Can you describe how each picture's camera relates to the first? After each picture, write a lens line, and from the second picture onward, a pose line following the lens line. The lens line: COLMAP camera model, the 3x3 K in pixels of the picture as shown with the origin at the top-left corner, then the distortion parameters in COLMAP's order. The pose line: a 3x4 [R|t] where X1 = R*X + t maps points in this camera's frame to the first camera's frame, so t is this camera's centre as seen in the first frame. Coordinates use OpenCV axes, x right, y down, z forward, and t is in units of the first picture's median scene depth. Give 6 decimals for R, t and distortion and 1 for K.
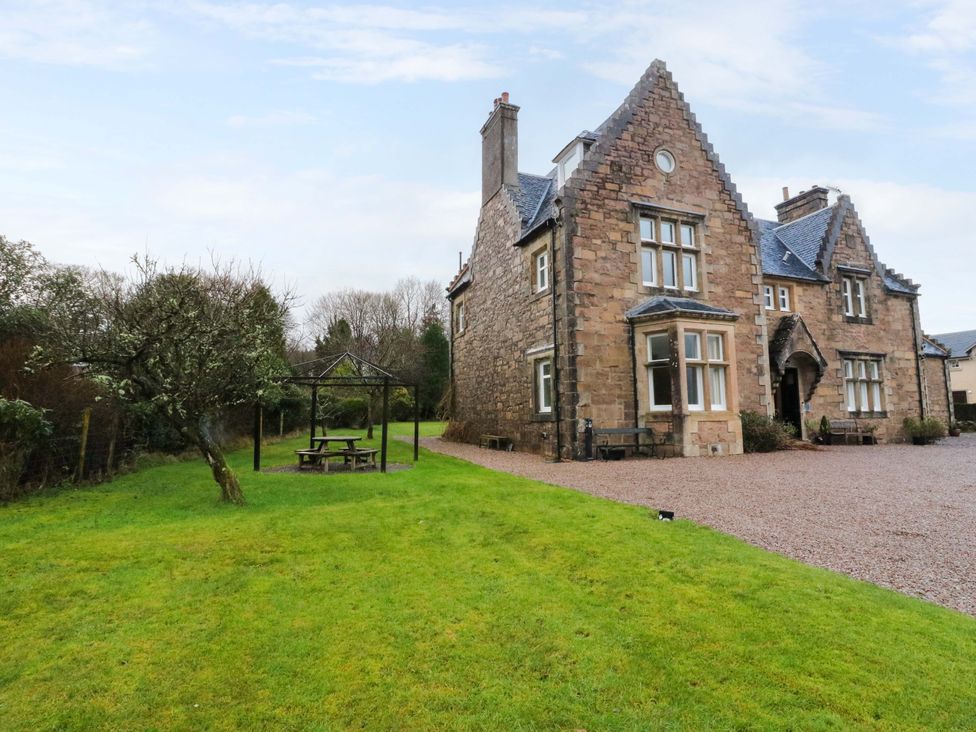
lens RADIAL K [[530.0, 0, 513.0], [0, 530.0, 366.6], [0, 0, 1]] dist [-0.001530, -0.001547]
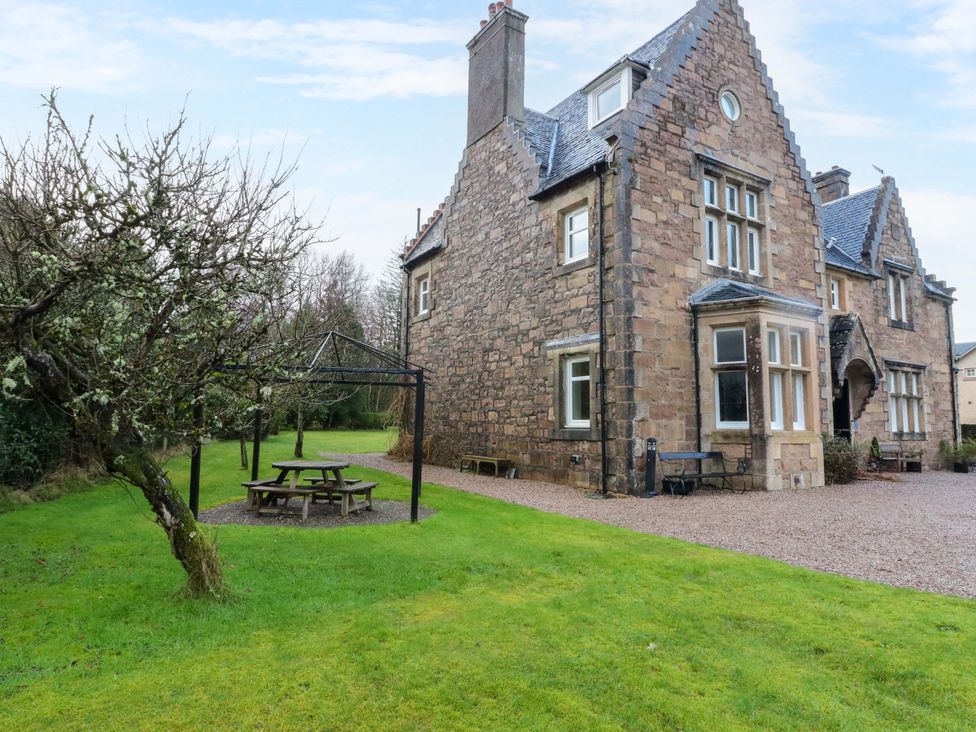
lens RADIAL K [[621.2, 0, 516.0], [0, 621.2, 367.4], [0, 0, 1]] dist [0.003374, 0.000714]
pose [[0.982905, 0.037980, 0.180153, -0.167345], [-0.038226, 0.999267, -0.002107, 0.007717], [-0.180101, -0.004815, 0.983636, 0.160469]]
